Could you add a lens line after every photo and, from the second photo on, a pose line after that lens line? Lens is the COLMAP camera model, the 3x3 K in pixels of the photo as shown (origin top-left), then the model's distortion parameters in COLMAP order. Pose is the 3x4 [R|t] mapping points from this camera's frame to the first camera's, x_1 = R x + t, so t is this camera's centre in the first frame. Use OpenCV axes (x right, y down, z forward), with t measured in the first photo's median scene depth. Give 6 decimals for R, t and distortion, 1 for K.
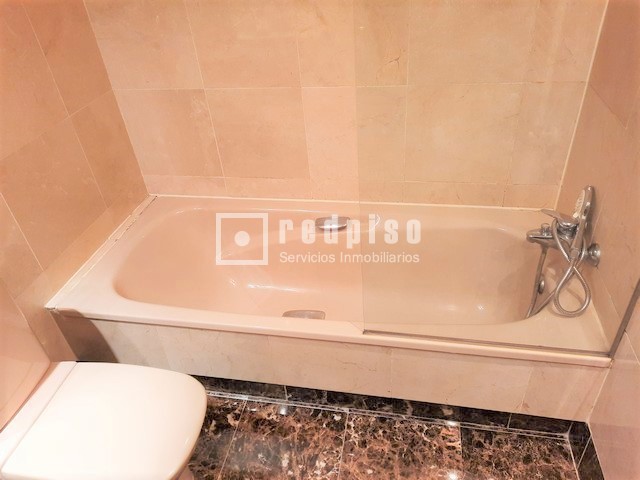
lens RADIAL K [[464.9, 0, 317.3], [0, 464.9, 224.5], [0, 0, 1]] dist [0.083617, -0.085692]
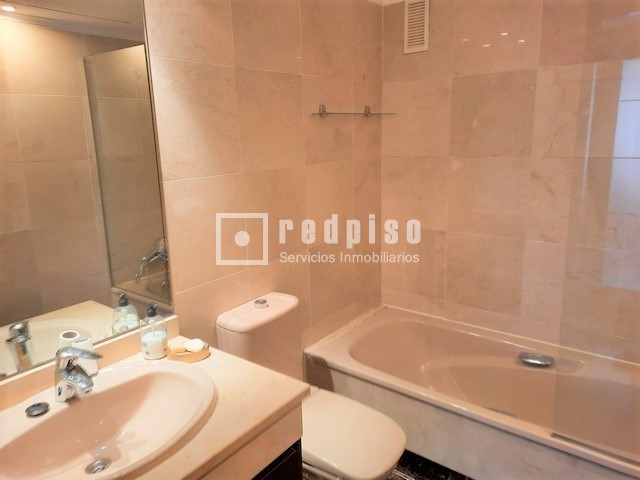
lens RADIAL K [[464.9, 0, 317.3], [0, 464.9, 224.5], [0, 0, 1]] dist [0.083617, -0.085692]
pose [[0.889201, 0.144567, -0.434077, 0.012132], [-0.294241, 0.907226, -0.300603, 0.209570], [0.350348, 0.395020, 0.849244, -0.287463]]
